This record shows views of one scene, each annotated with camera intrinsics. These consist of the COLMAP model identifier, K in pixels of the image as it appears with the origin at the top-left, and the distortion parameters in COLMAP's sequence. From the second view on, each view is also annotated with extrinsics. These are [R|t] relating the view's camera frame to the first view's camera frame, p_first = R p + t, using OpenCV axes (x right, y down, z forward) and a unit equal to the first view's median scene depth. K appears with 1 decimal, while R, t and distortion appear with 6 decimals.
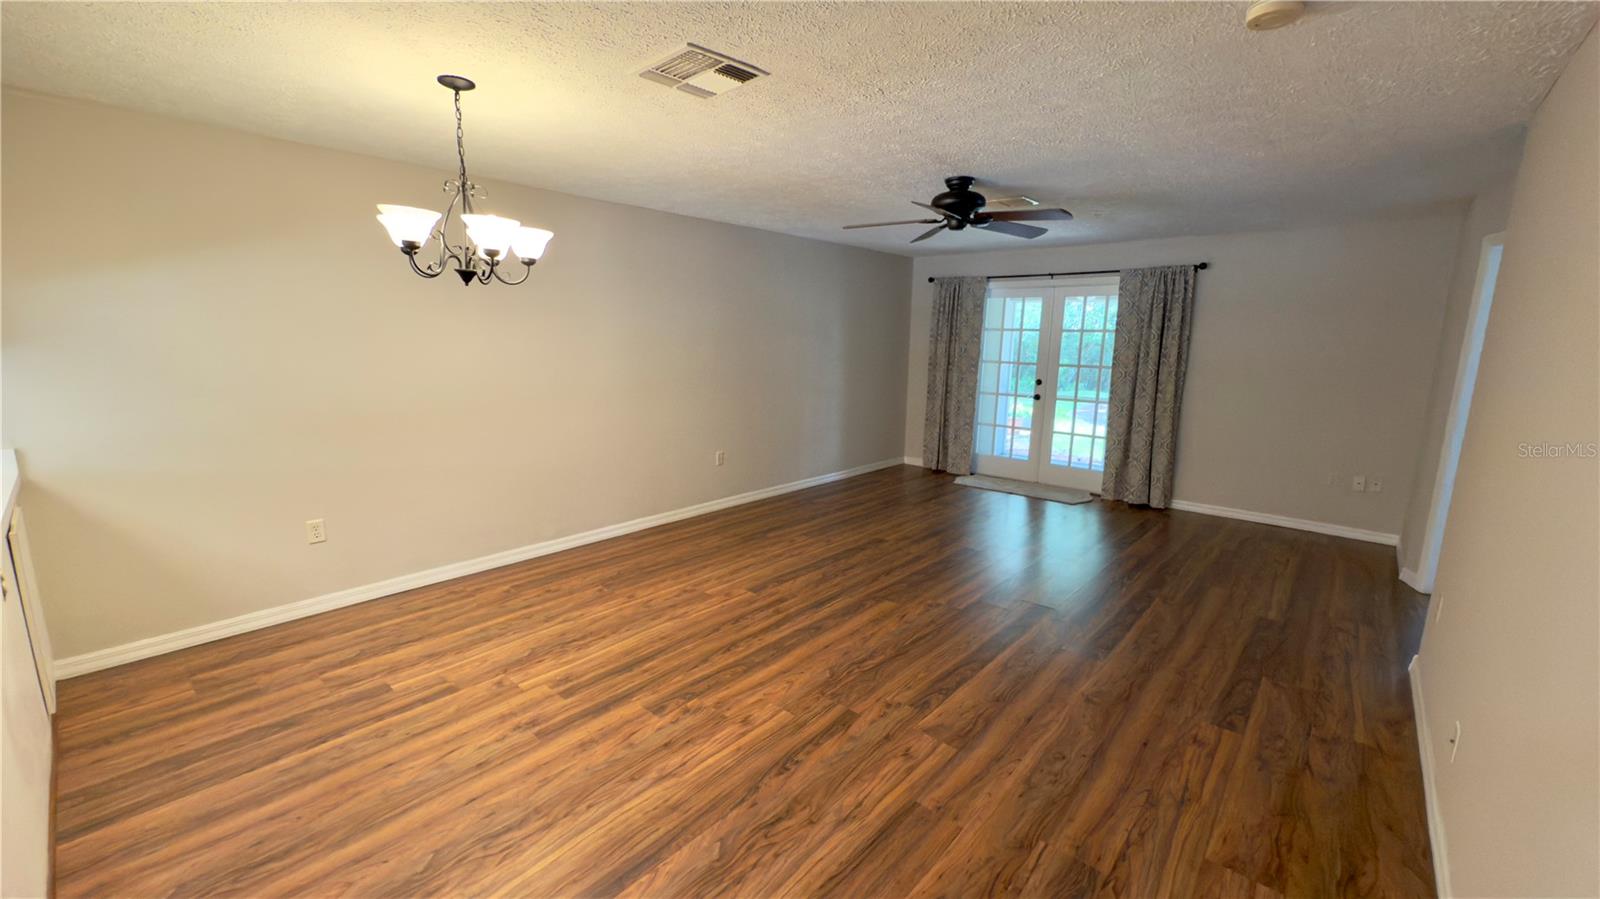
lens RADIAL K [[636.9, 0, 804.4], [0, 636.9, 453.8], [0, 0, 1]] dist [-0.004237, 0.001886]
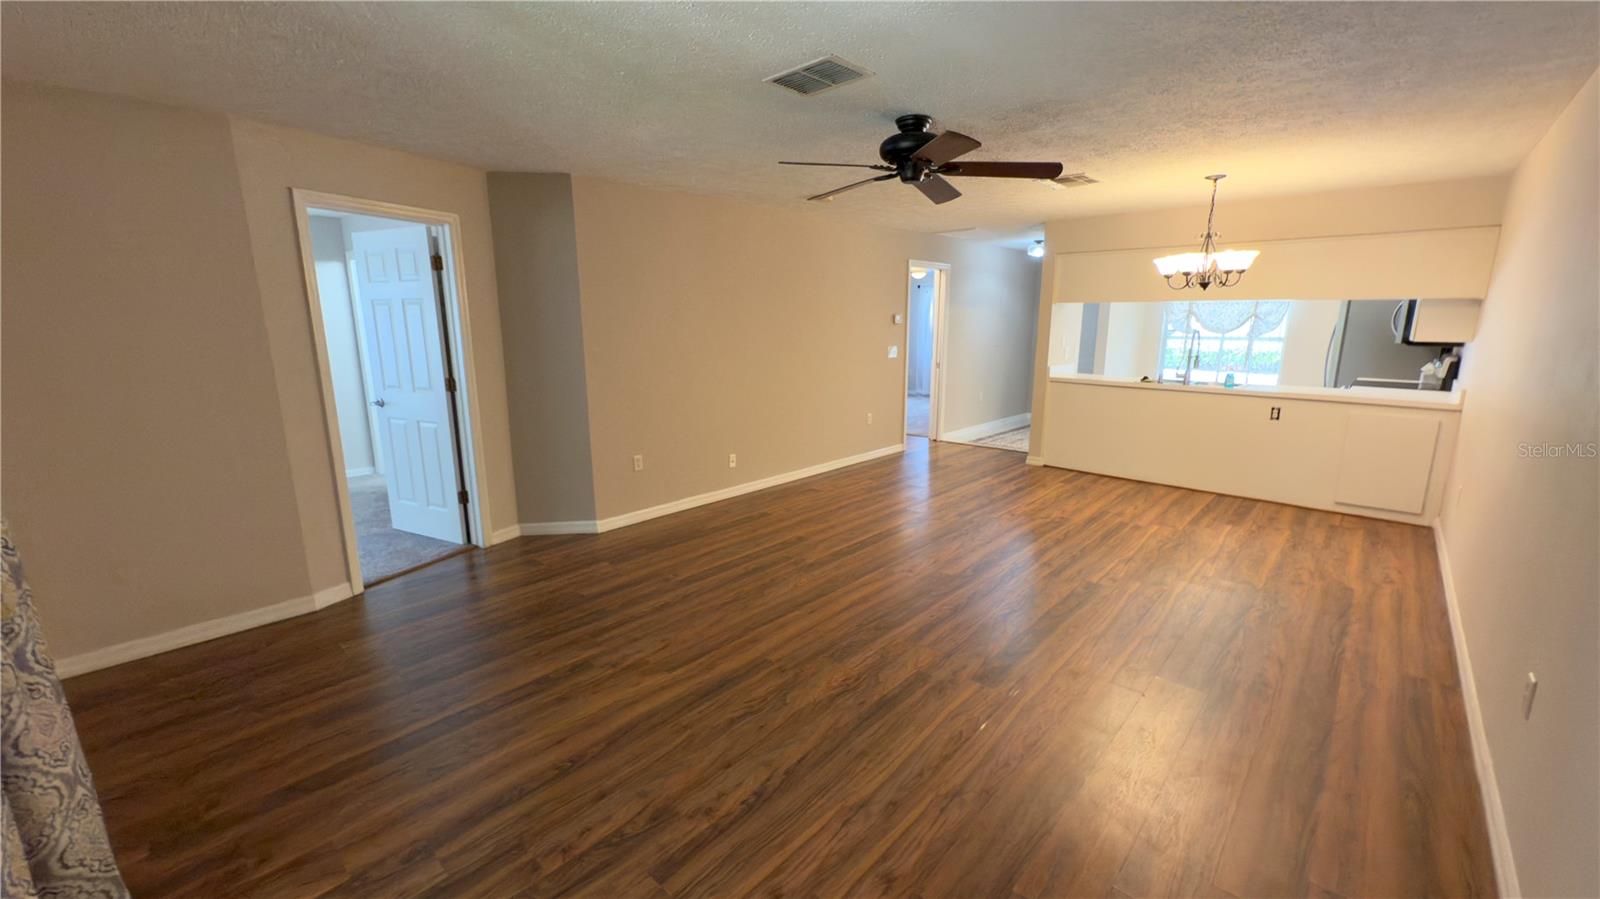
lens RADIAL K [[636.9, 0, 802.9], [0, 636.9, 448.7], [0, 0, 1]] dist [-0.004237, 0.001886]
pose [[-0.999680, -0.017476, 0.018286, 0.465765], [-0.009201, 0.924661, 0.380680, -0.455830], [-0.023561, 0.380390, -0.924526, 2.466509]]
